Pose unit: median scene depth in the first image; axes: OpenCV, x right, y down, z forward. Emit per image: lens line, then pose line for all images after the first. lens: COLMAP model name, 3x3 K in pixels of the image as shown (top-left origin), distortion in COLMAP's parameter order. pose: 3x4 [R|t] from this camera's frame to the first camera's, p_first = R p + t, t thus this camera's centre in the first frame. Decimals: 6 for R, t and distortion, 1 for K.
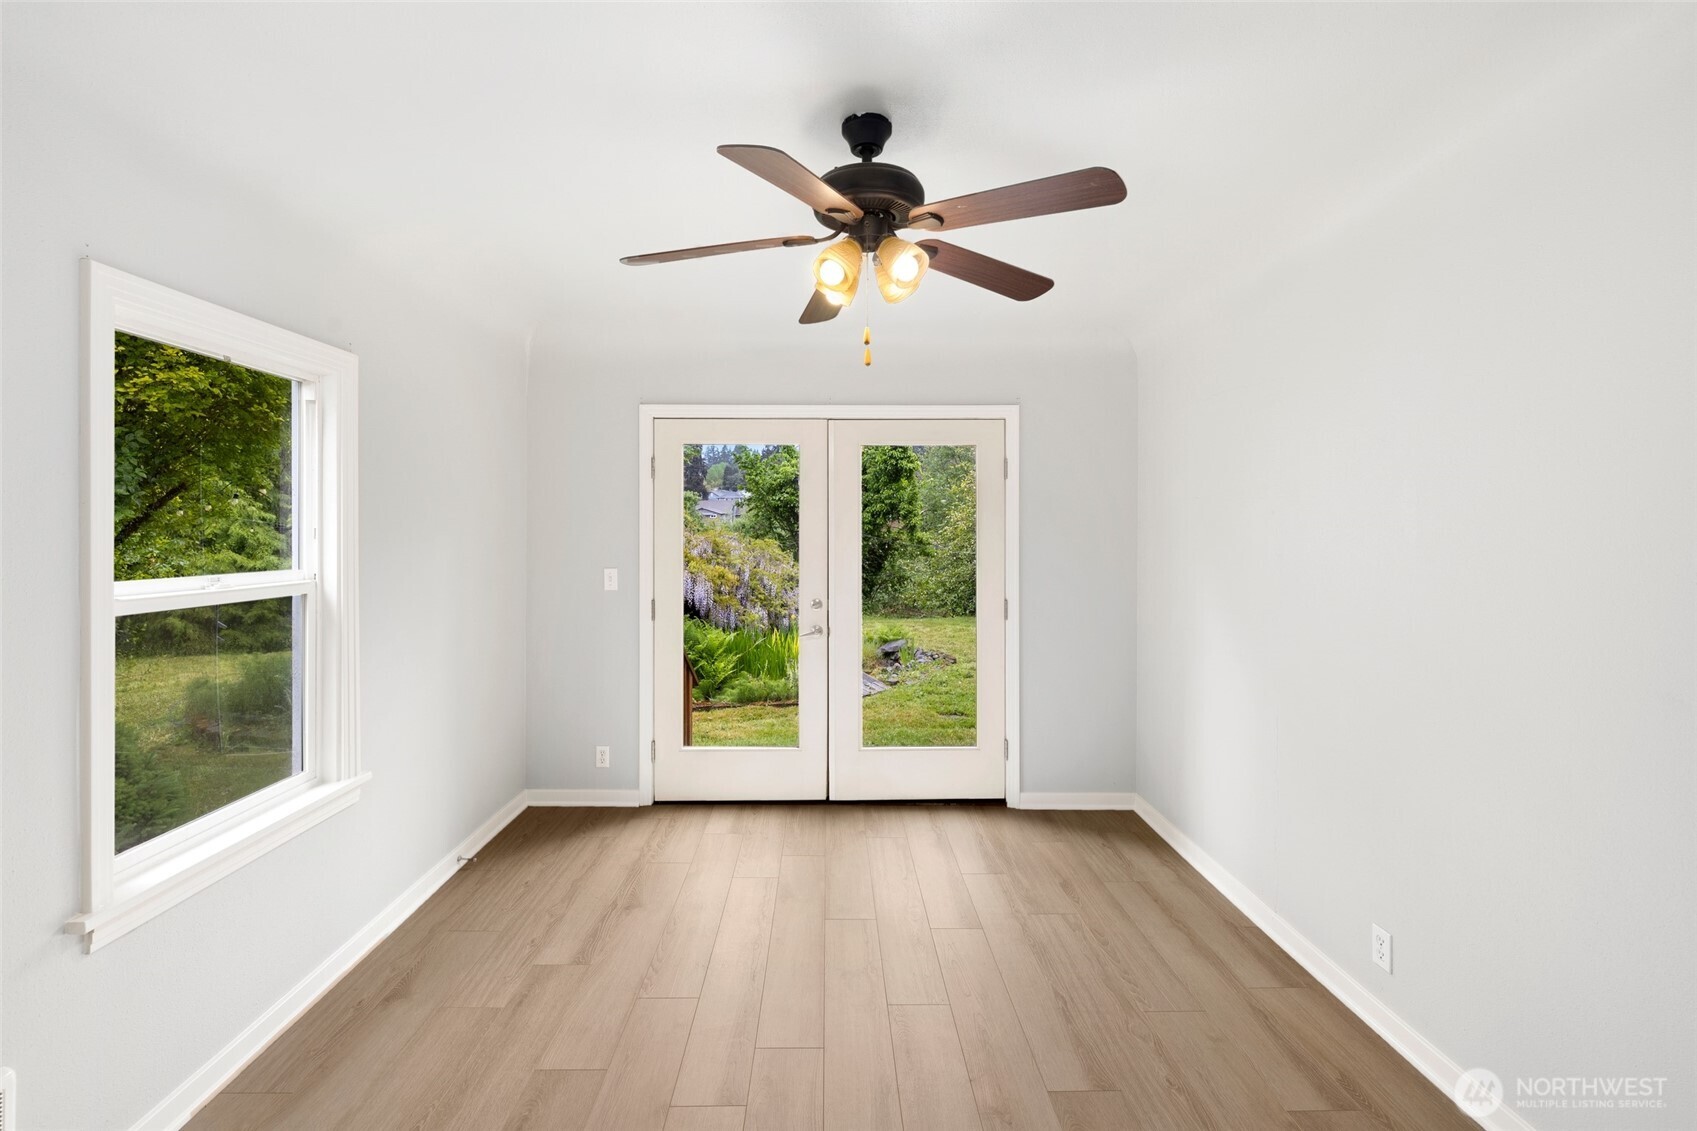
lens RADIAL K [[723.6, 0, 844.9], [0, 723.6, 544.1], [0, 0, 1]] dist [0.000207, 0.000237]
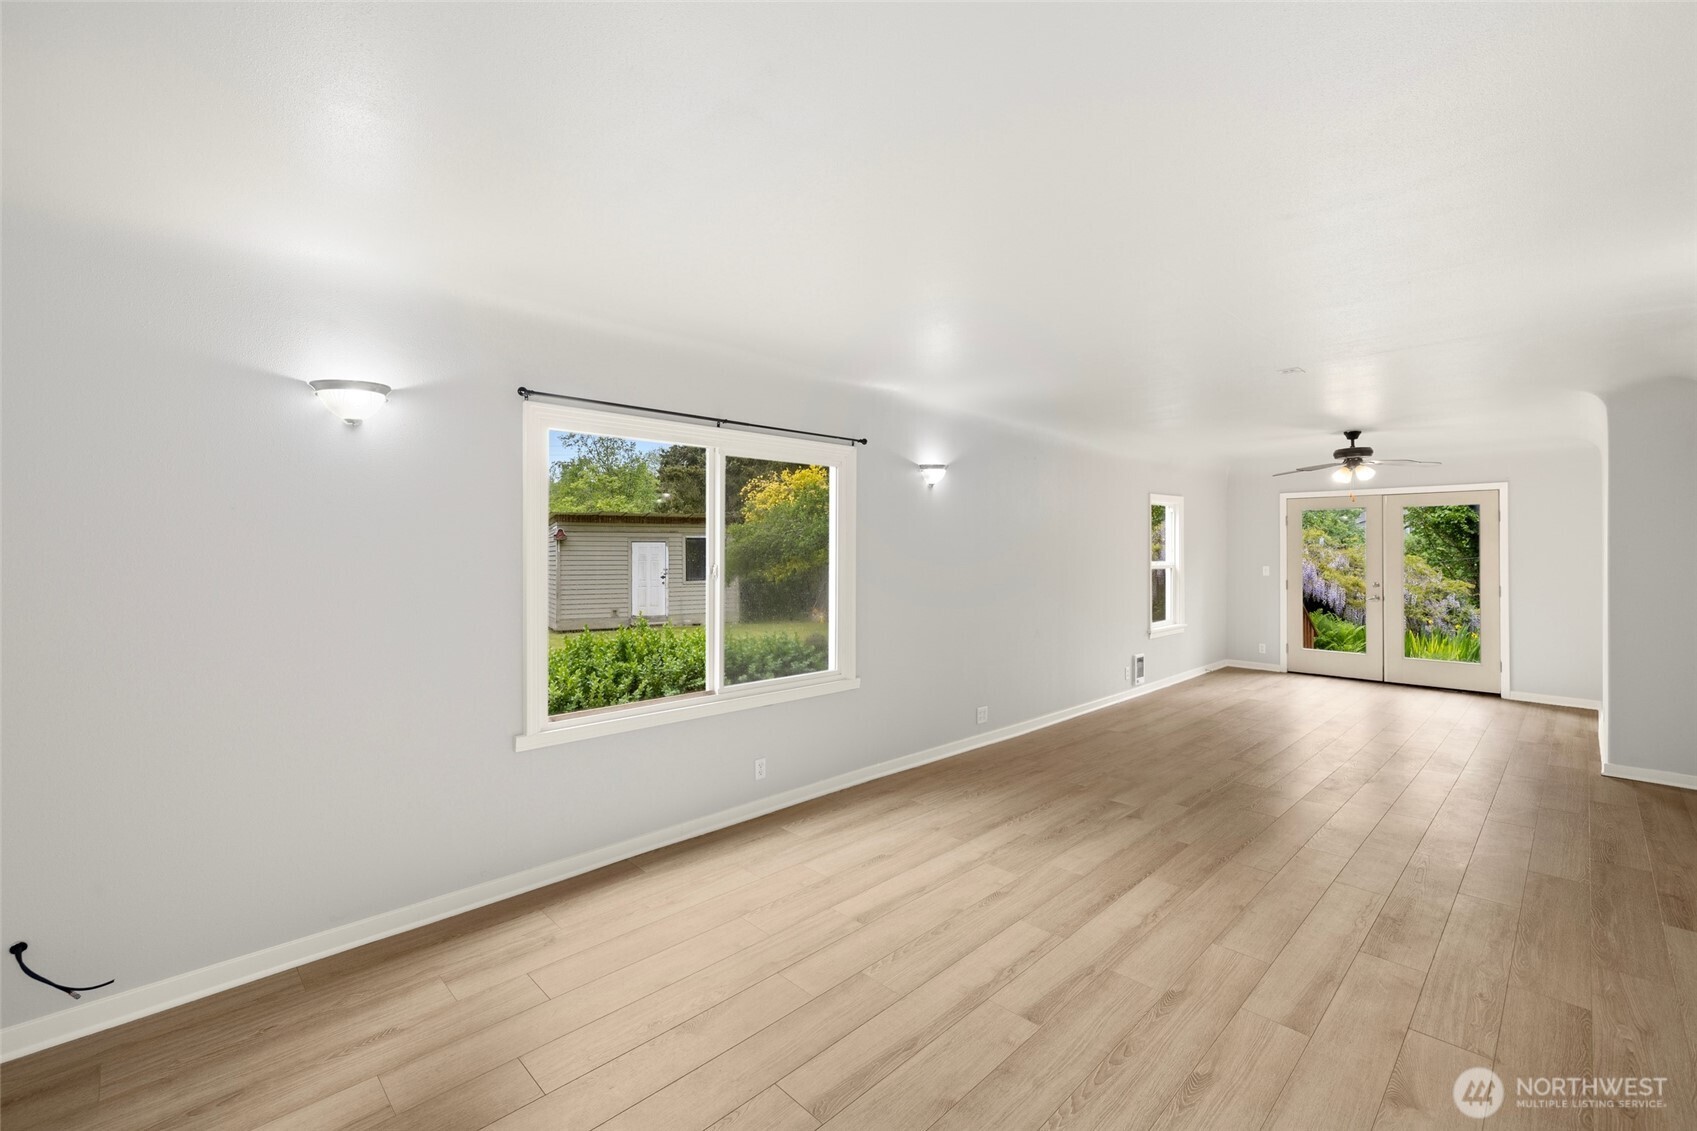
lens RADIAL K [[723.6, 0, 844.9], [0, 723.6, 544.1], [0, 0, 1]] dist [0.000207, 0.000237]
pose [[0.679527, -0.006057, -0.733625, 0.433793], [-0.010636, 0.999780, -0.018106, 0.019276], [0.733573, 0.020106, 0.679313, -1.474297]]
